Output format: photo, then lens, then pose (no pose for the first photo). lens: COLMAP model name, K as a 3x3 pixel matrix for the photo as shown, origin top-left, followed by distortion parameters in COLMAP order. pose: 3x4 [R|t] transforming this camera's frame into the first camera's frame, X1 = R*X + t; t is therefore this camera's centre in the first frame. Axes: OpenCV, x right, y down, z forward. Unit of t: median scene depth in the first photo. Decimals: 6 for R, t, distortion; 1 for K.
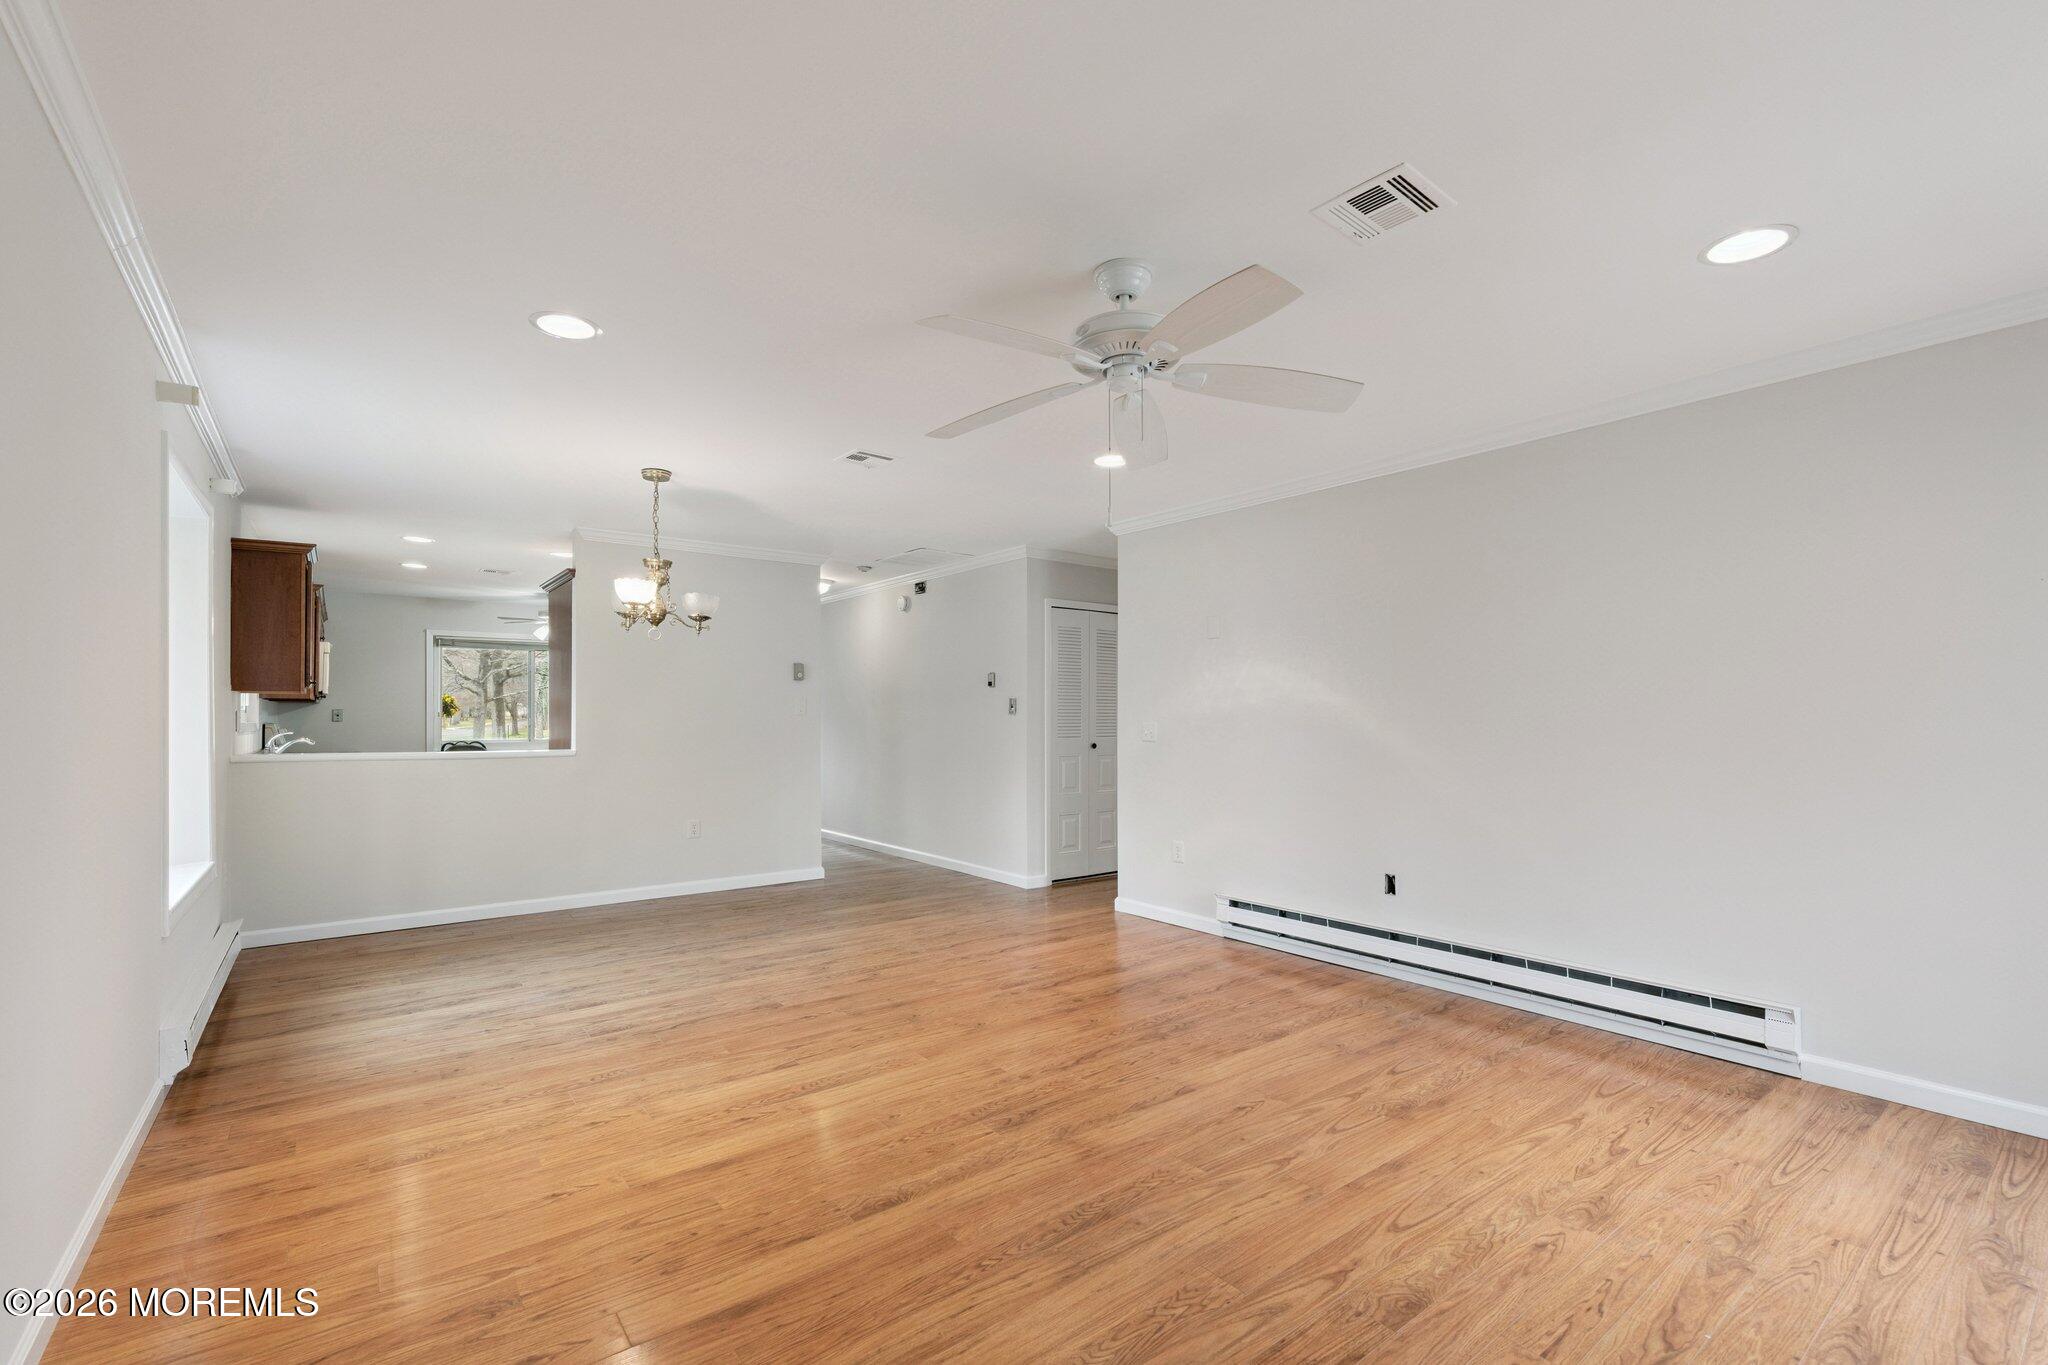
lens RADIAL K [[889.1, 0, 1026.8], [0, 889.1, 710.5], [0, 0, 1]] dist [0.002217, 0.000403]
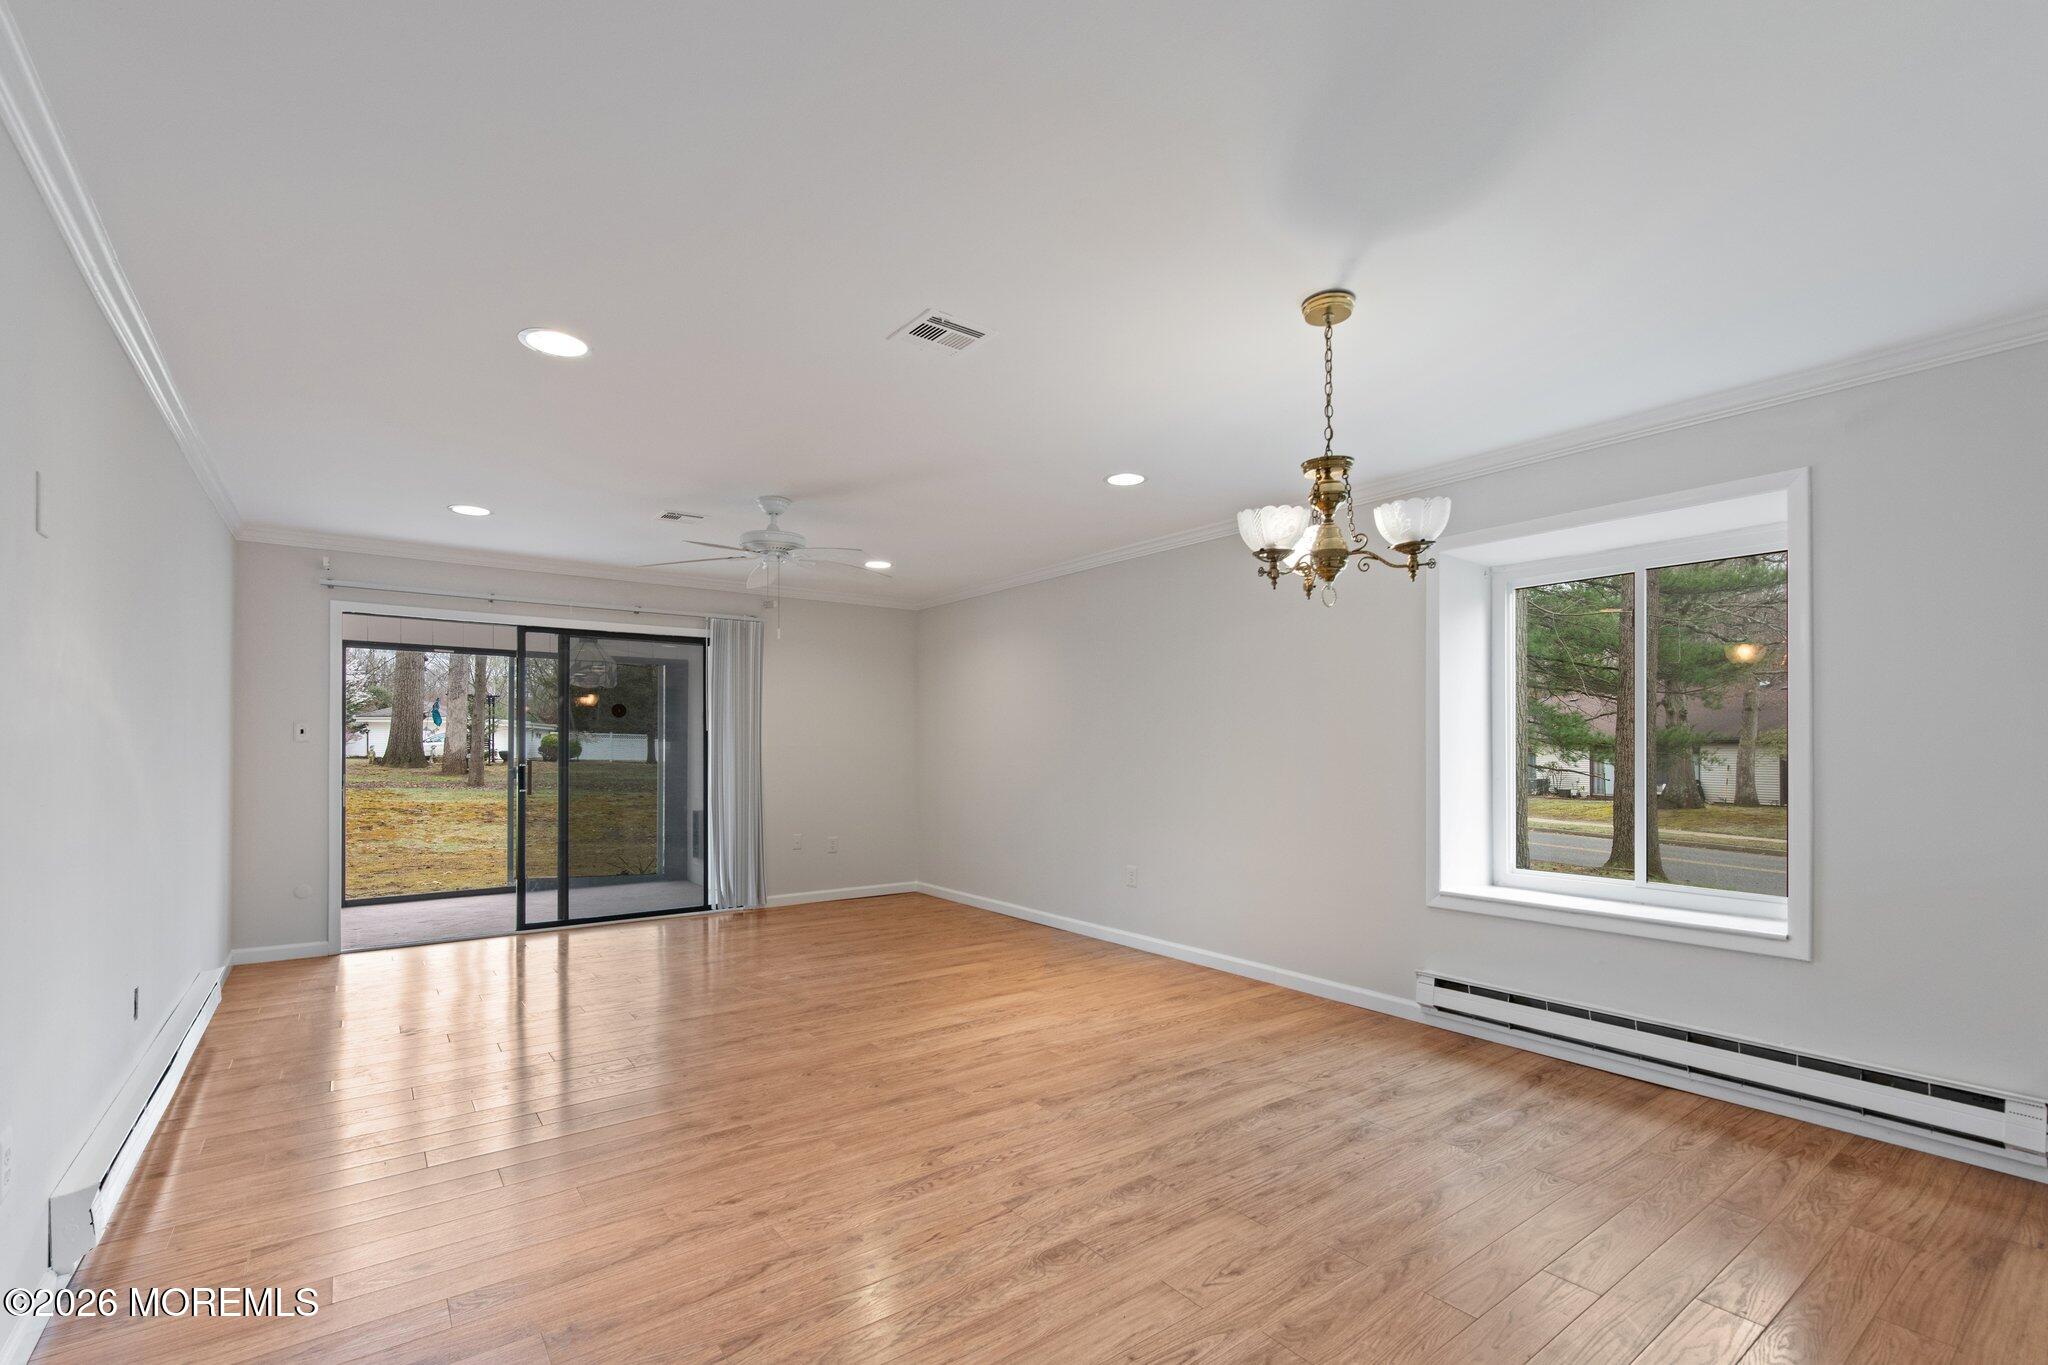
lens RADIAL K [[899.1, 0, 1022.0], [0, 899.1, 747.8], [0, 0, 1]] dist [0.001432, -0.000268]
pose [[-0.999847, 0.000831, 0.017472, -0.254426], [0.000644, 0.999943, -0.010652, 0.016930], [-0.017480, -0.010639, -0.999791, 1.682040]]
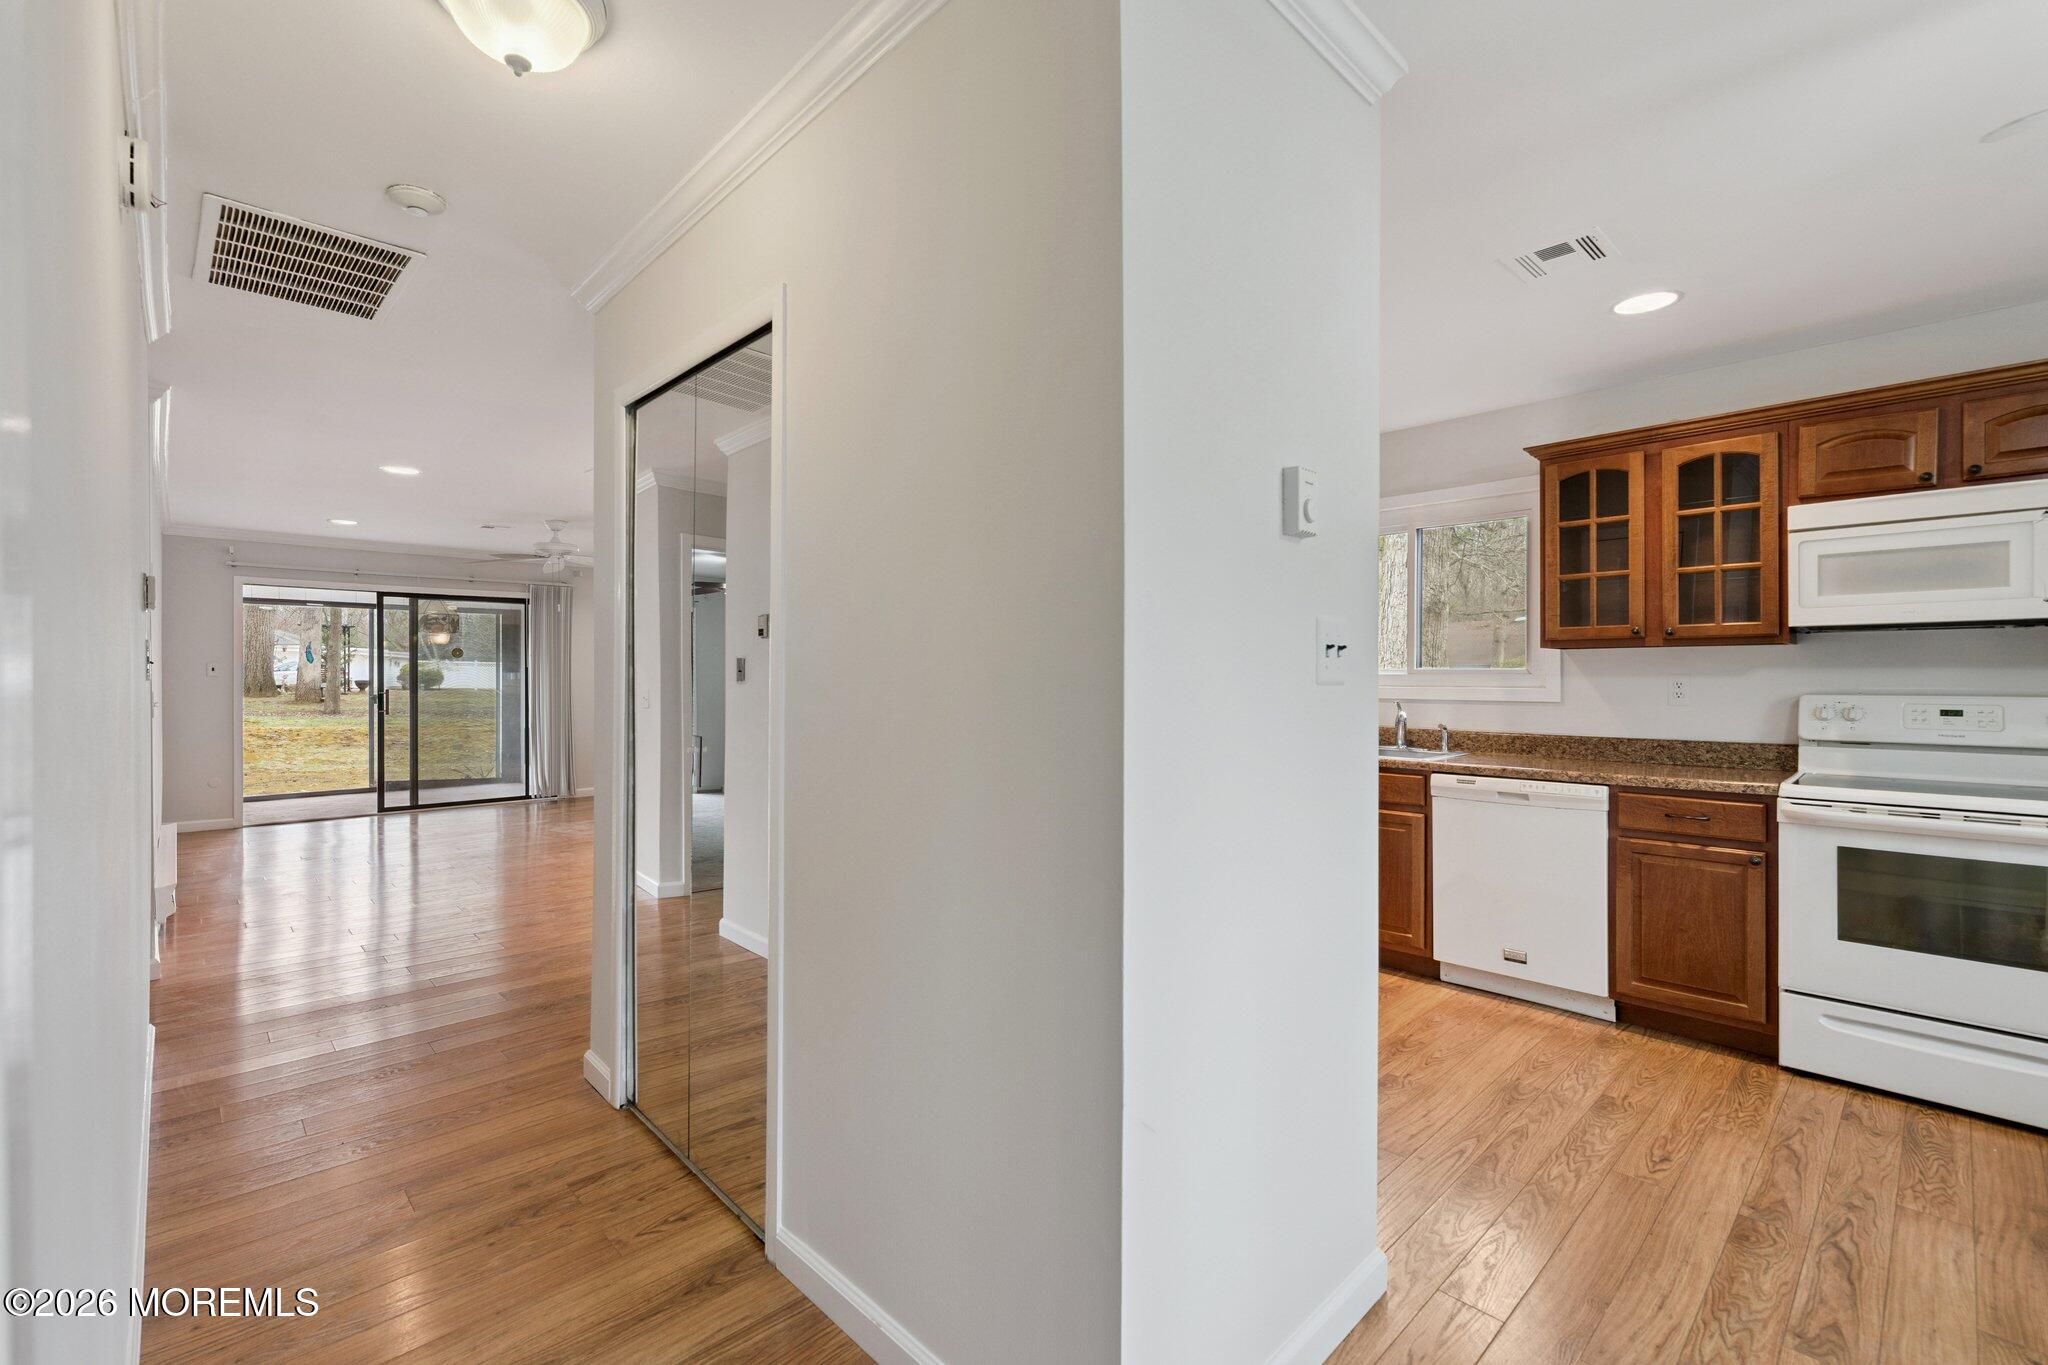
lens RADIAL K [[883.7, 0, 1022.0], [0, 883.7, 681.0], [0, 0, 1]] dist [0.000046, -0.000456]
pose [[-0.994565, 0.002495, -0.104092, -0.641978], [0.002889, 0.999989, -0.003633, 0.012864], [0.104081, -0.003914, -0.994561, 2.359133]]
